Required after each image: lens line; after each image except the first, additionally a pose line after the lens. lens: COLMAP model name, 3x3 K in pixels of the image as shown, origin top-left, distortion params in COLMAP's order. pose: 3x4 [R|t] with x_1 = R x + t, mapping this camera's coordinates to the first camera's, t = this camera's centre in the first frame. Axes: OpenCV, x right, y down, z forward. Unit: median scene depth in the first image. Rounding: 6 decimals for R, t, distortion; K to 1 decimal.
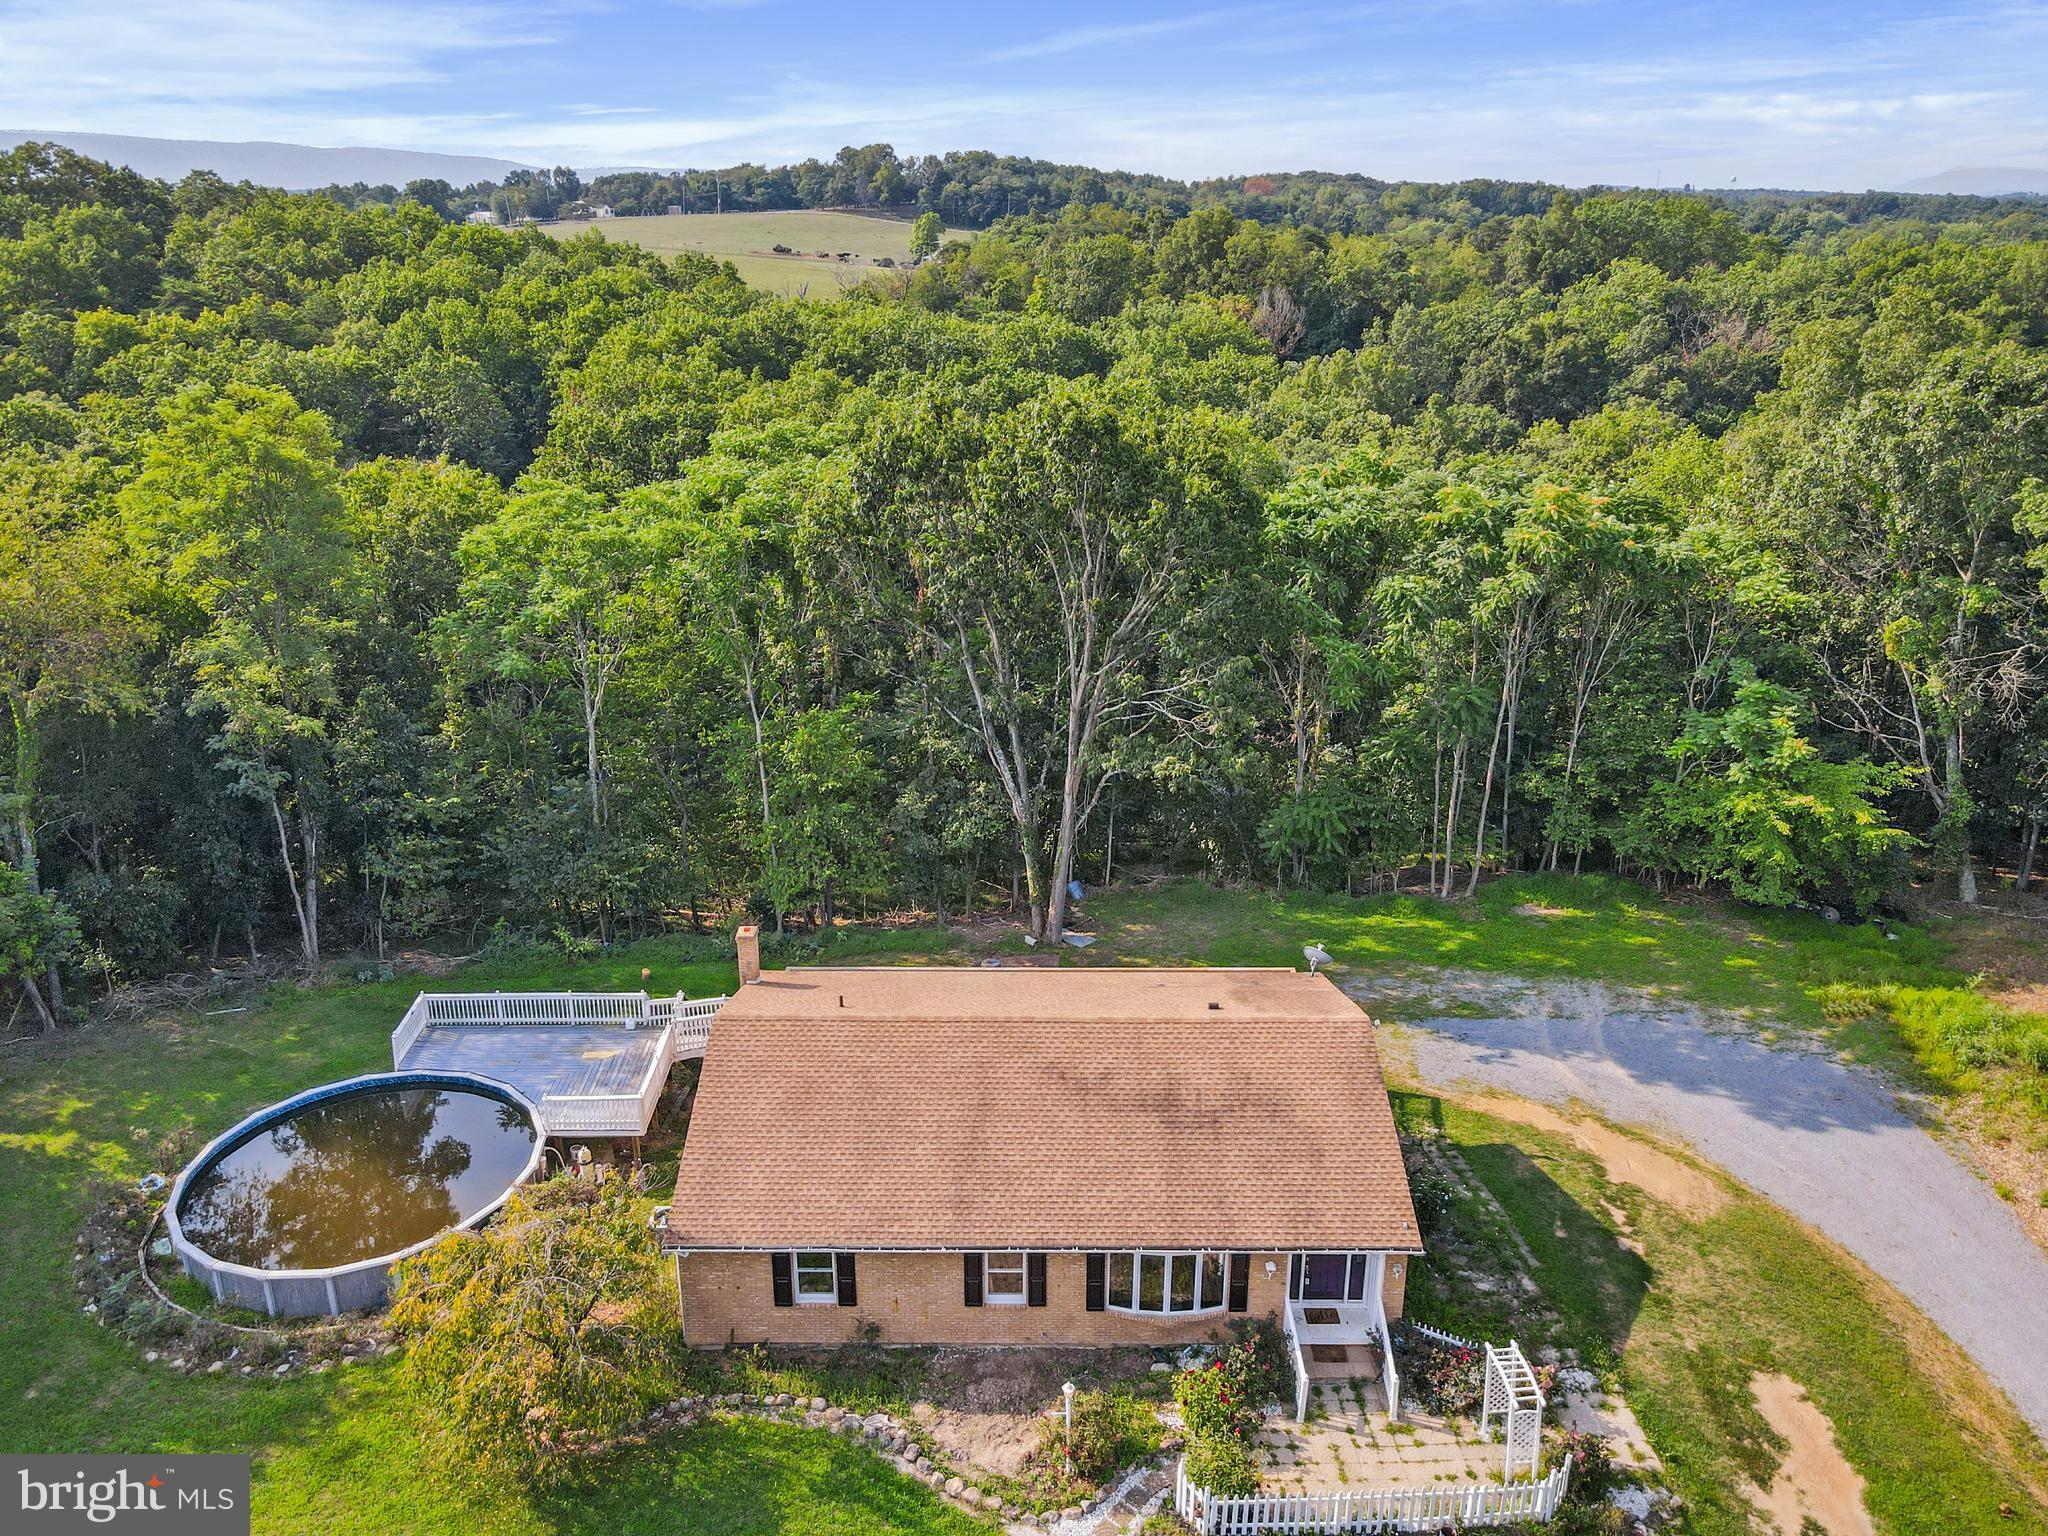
lens RADIAL K [[1496.6, 0, 1024.0], [0, 1496.6, 768.0], [0, 0, 1]] dist [0.017893, 0.007447]
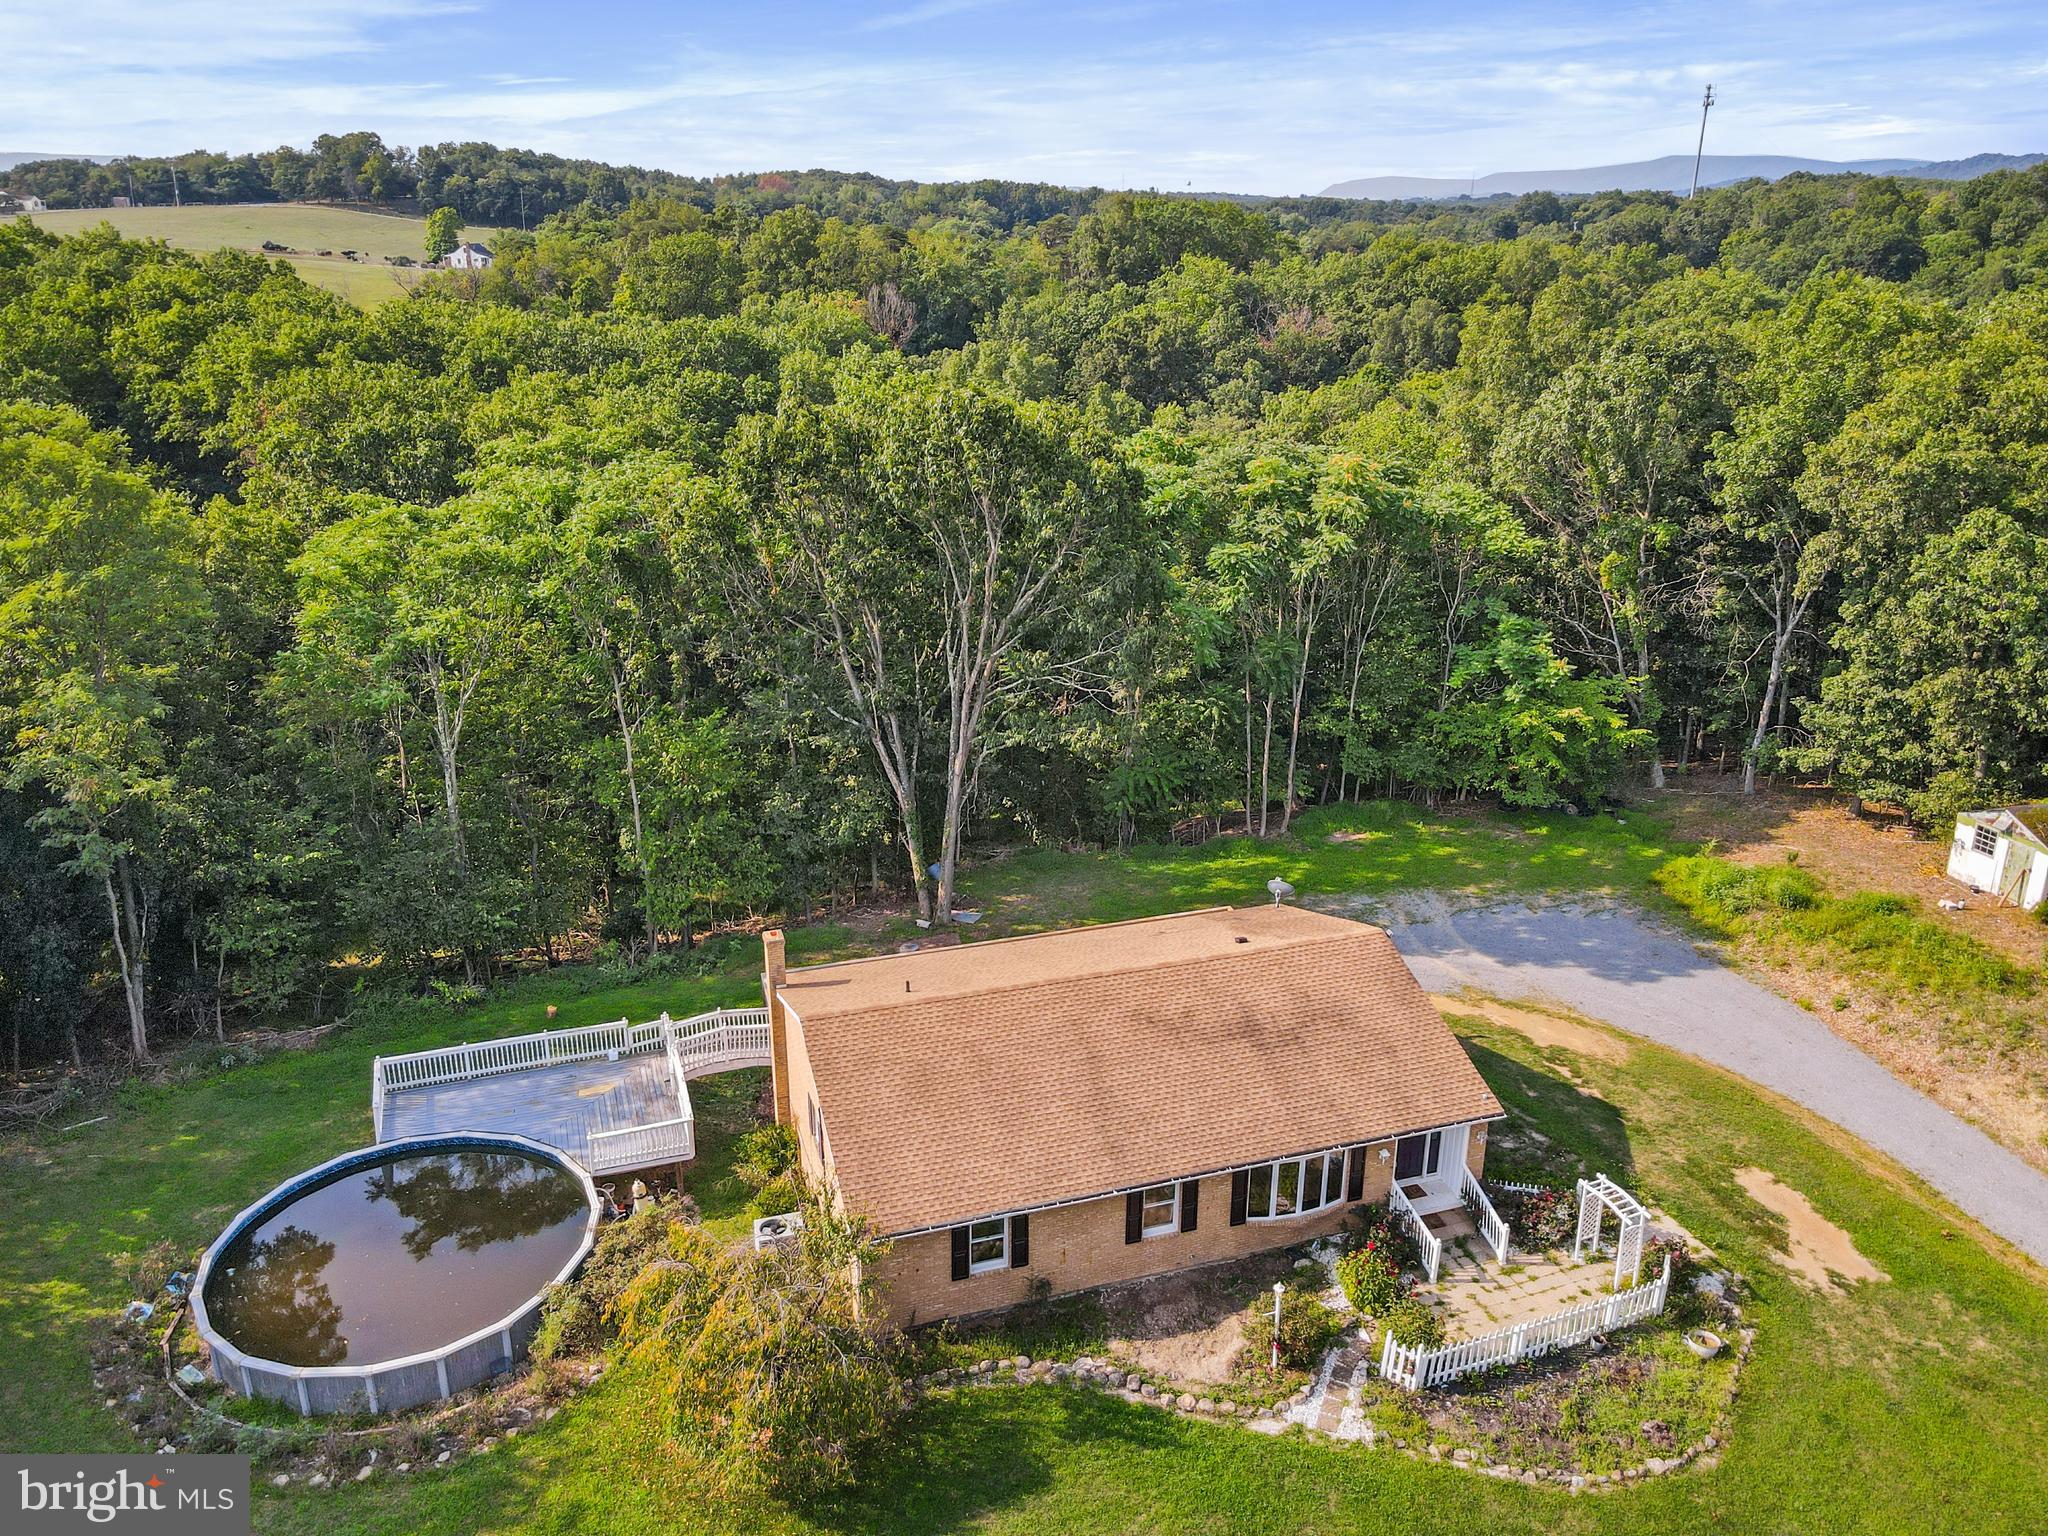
lens RADIAL K [[1496.6, 0, 1024.0], [0, 1496.6, 768.0], [0, 0, 1]] dist [0.017893, 0.007447]
pose [[0.950853, -0.105777, 0.291015, -0.252631], [0.105362, 0.994286, 0.017141, -0.000506], [-0.291165, 0.014364, 0.956565, 0.003423]]
